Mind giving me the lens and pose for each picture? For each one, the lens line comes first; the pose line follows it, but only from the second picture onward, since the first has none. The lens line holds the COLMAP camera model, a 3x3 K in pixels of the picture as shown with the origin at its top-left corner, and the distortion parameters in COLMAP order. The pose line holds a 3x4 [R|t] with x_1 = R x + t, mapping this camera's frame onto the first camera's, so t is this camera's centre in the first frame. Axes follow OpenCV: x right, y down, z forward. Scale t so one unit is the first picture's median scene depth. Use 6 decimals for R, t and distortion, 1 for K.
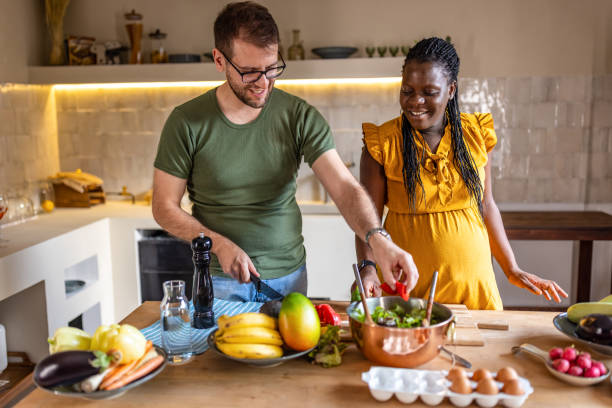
lens RADIAL K [[548.1, 0, 306.0], [0, 548.1, 204.0], [0, 0, 1]] dist [0.000175, -0.005170]
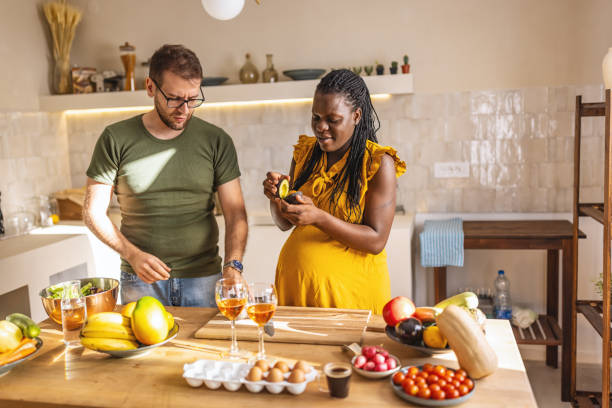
lens RADIAL K [[540.6, 0, 306.0], [0, 540.6, 204.0], [0, 0, 1]] dist [0.001396, -0.006846]
pose [[0.993981, -0.010768, -0.109022, 0.178224], [0.009316, 0.999861, -0.013815, -0.007525], [0.109155, 0.012716, 0.993943, -0.053366]]
